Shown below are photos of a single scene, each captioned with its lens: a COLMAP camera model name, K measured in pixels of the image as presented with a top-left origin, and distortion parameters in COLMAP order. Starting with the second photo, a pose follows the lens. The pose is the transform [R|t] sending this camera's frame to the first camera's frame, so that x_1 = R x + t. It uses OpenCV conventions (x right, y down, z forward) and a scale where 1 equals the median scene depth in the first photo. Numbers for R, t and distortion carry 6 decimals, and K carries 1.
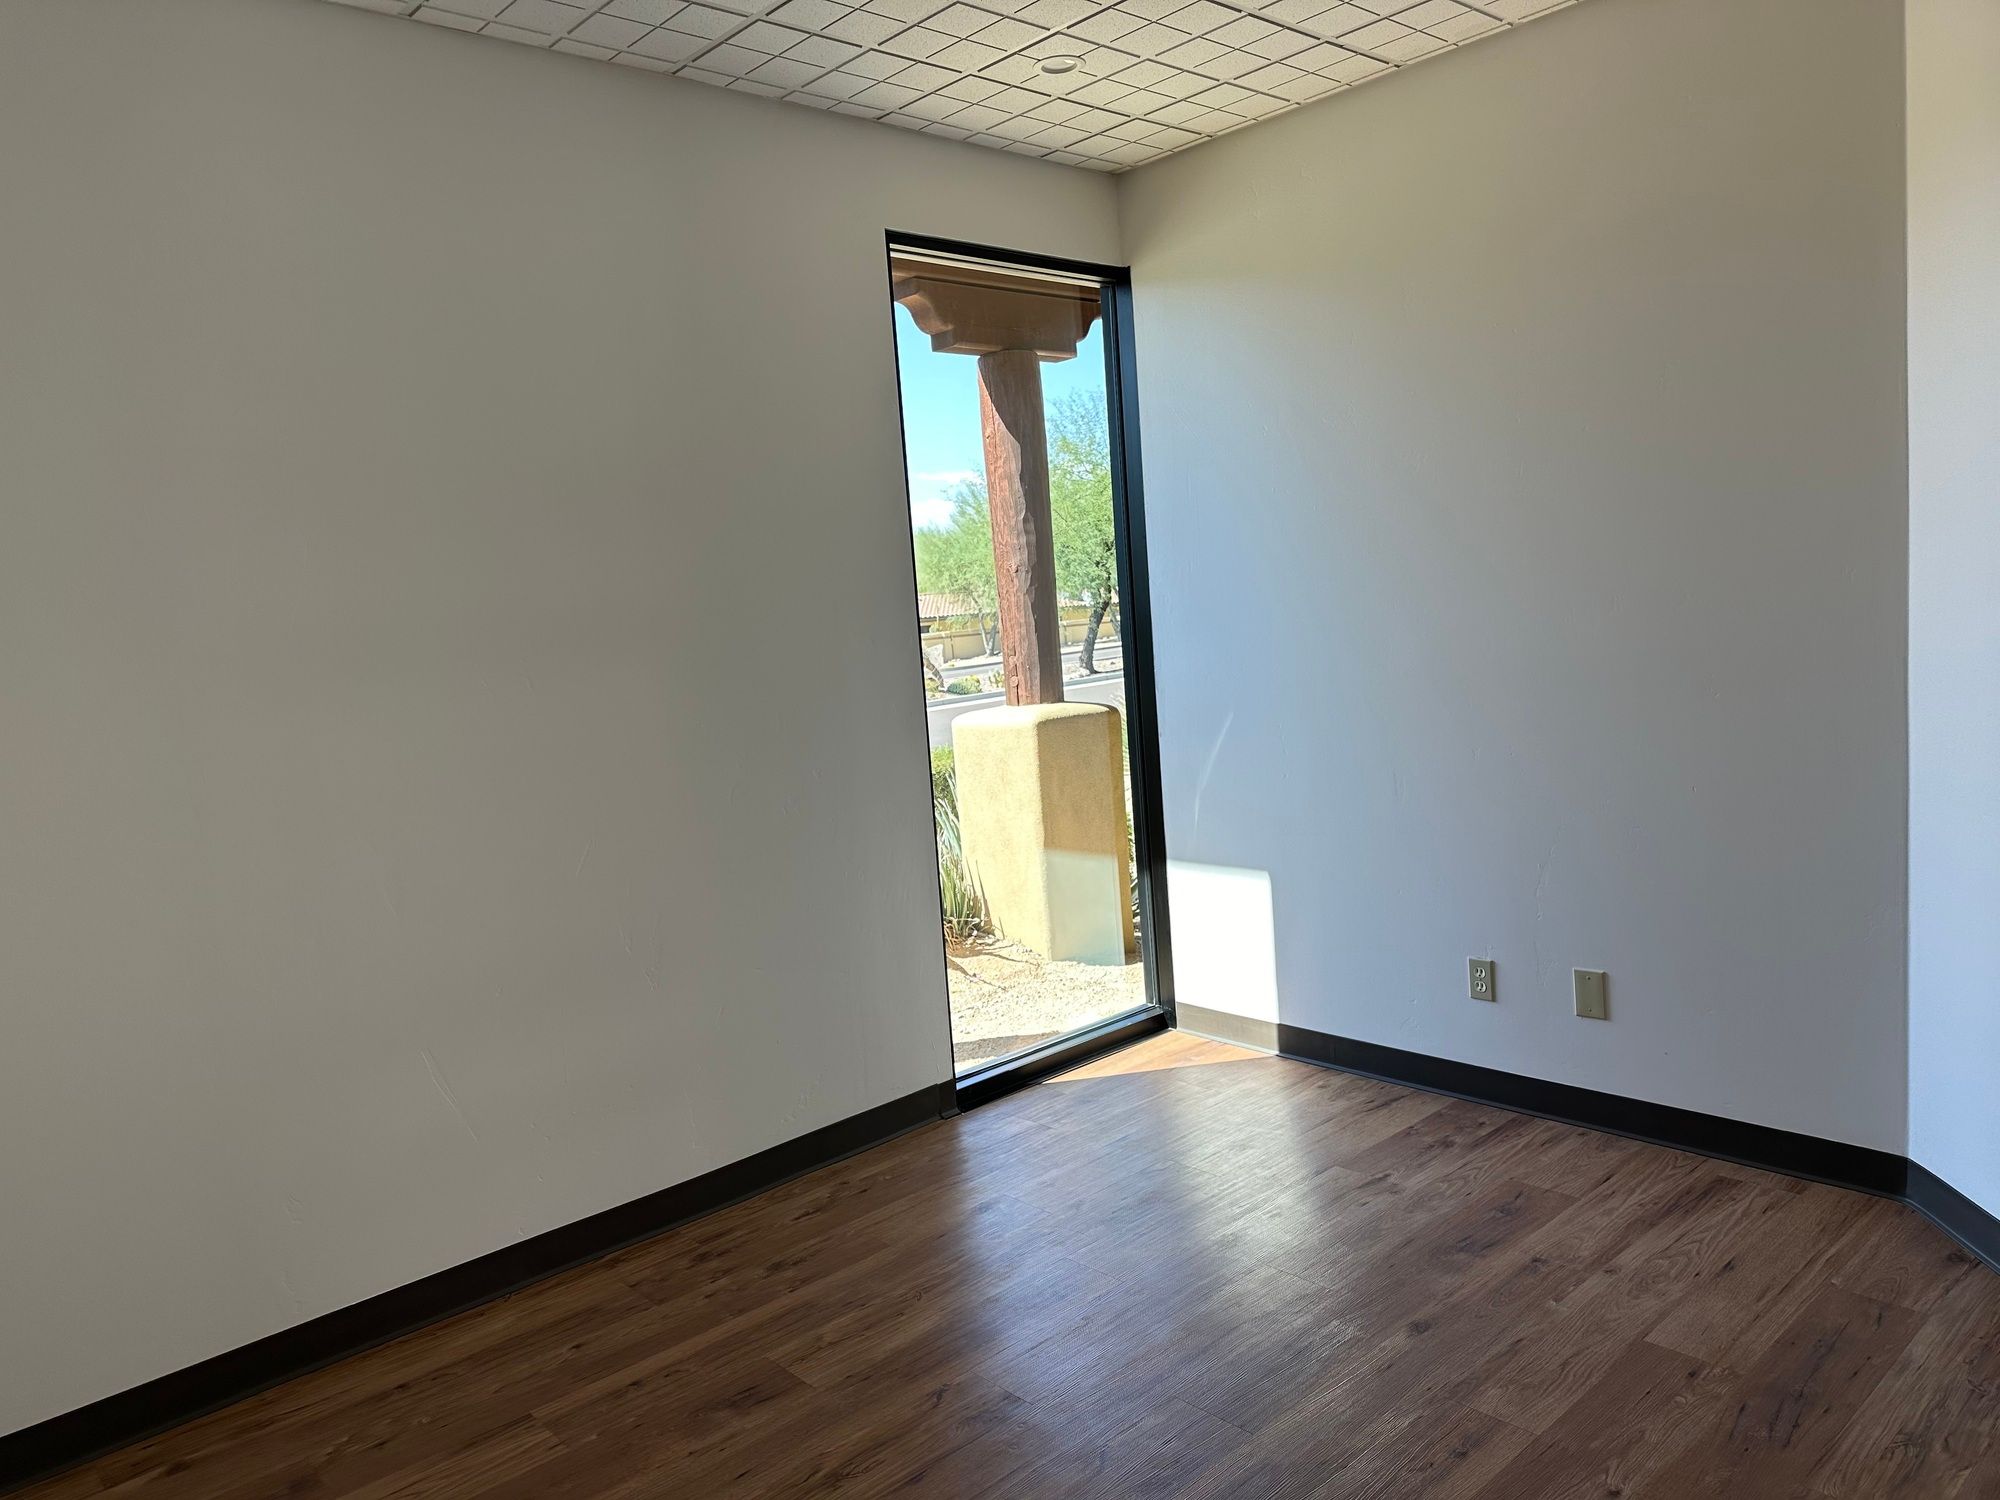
lens RADIAL K [[1409.5, 0, 988.4], [0, 1409.5, 747.7], [0, 0, 1]] dist [0.036951, -0.039293]
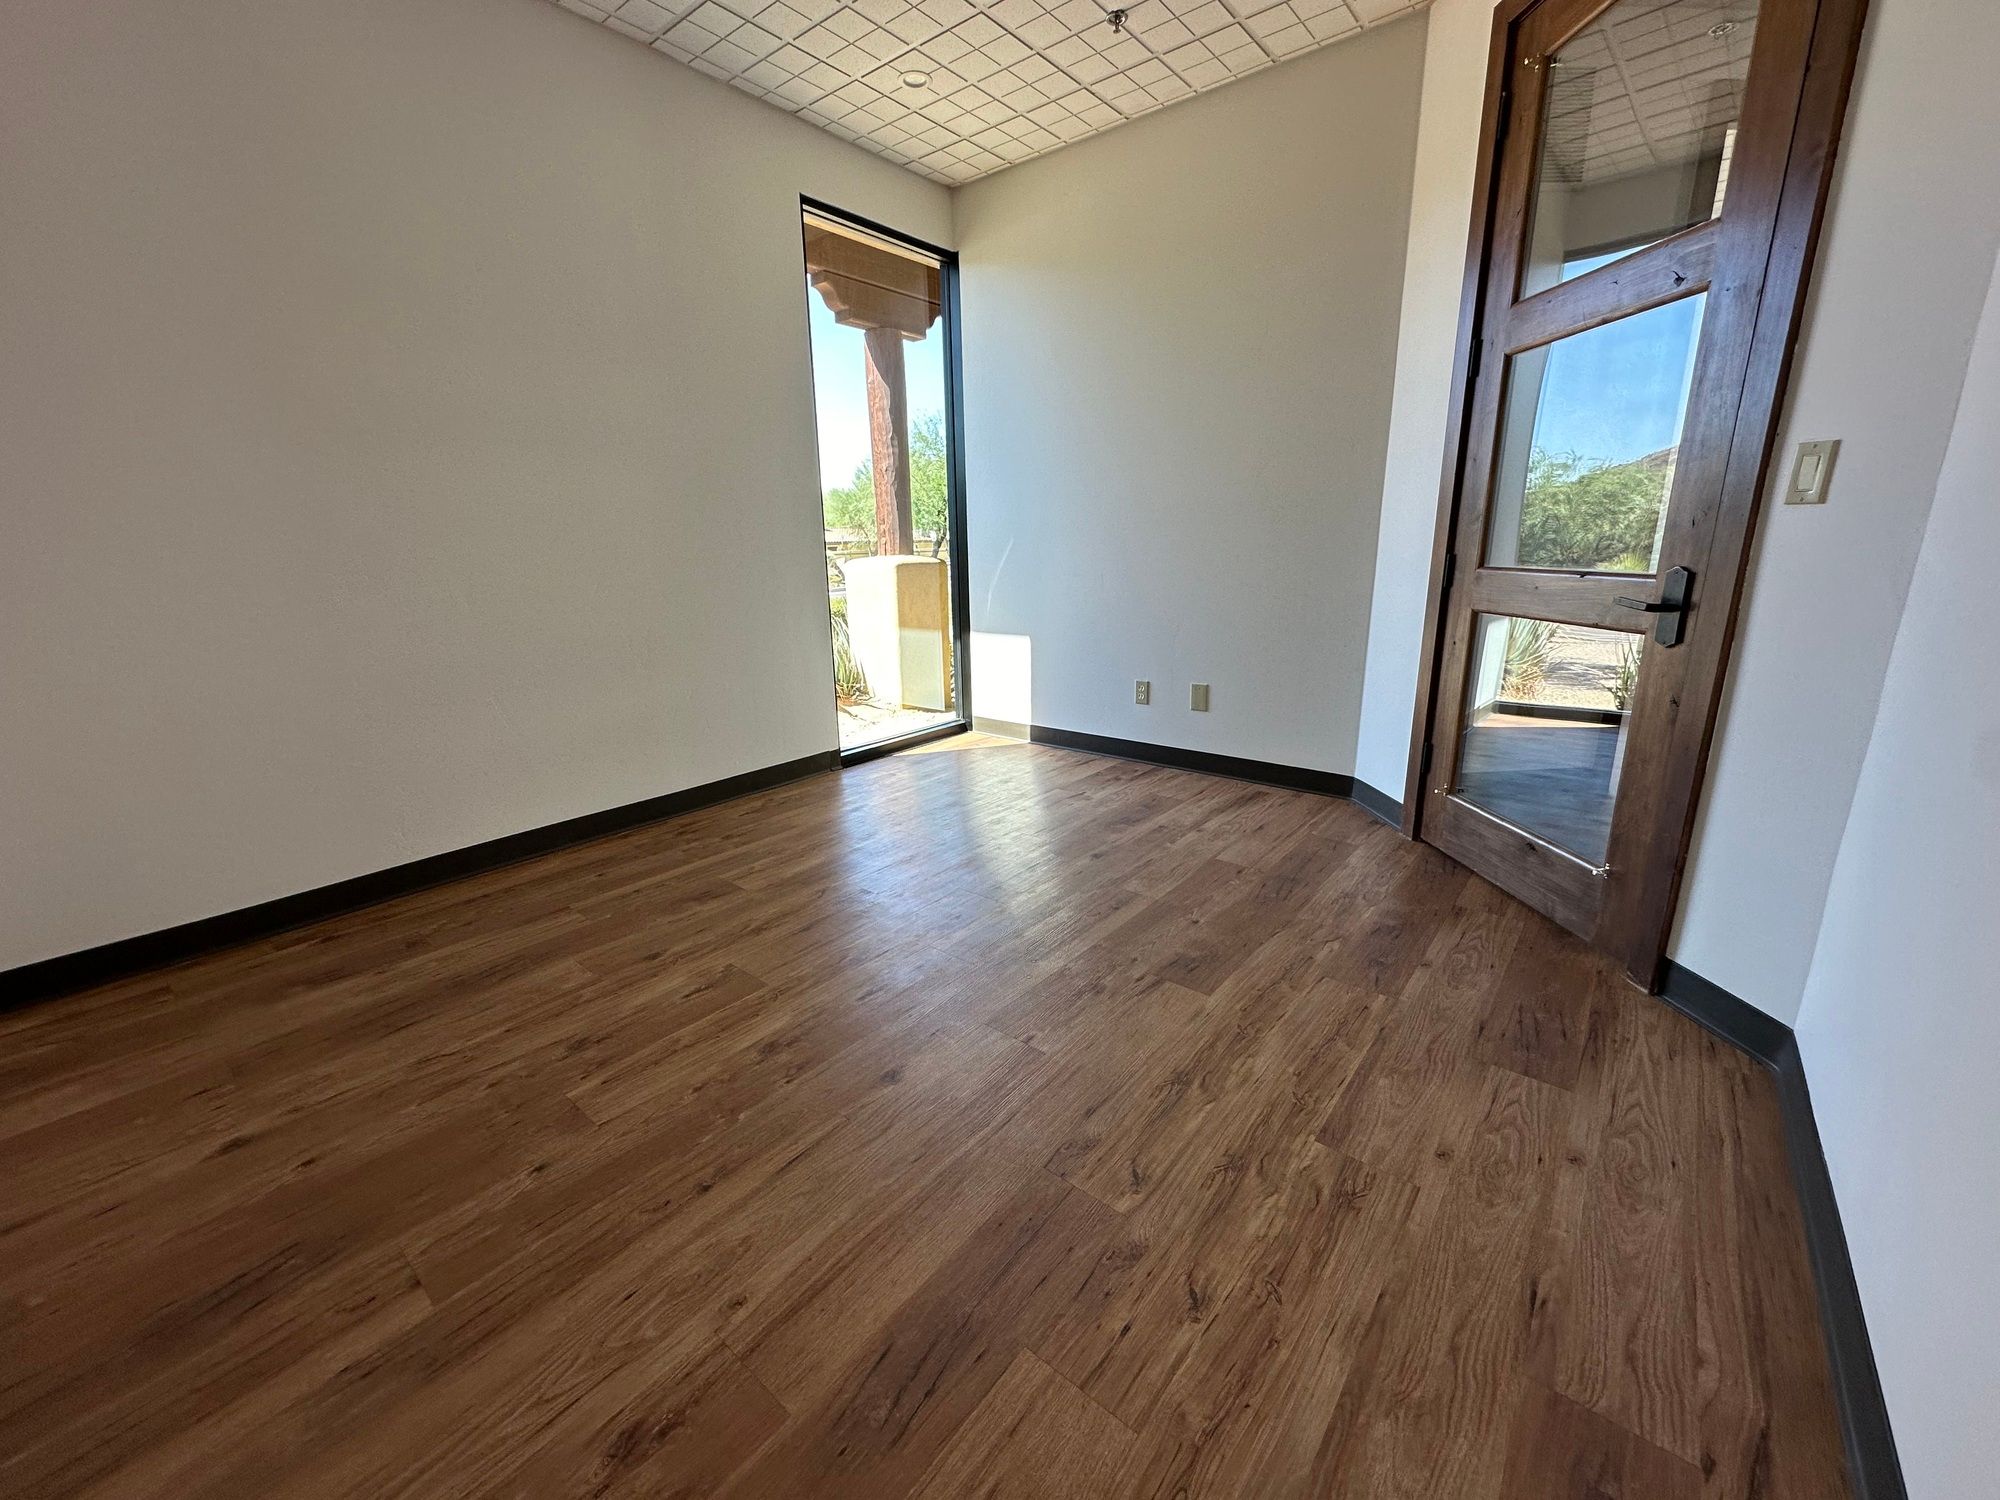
lens RADIAL K [[800.3, 0, 994.9], [0, 800.3, 746.7], [0, 0, 1]] dist [-0.000058, -0.000151]
pose [[0.988089, 0.017237, 0.152915, 0.014399], [-0.038251, 0.990030, 0.135565, 0.106156], [-0.149054, -0.139800, 0.978897, 0.037392]]
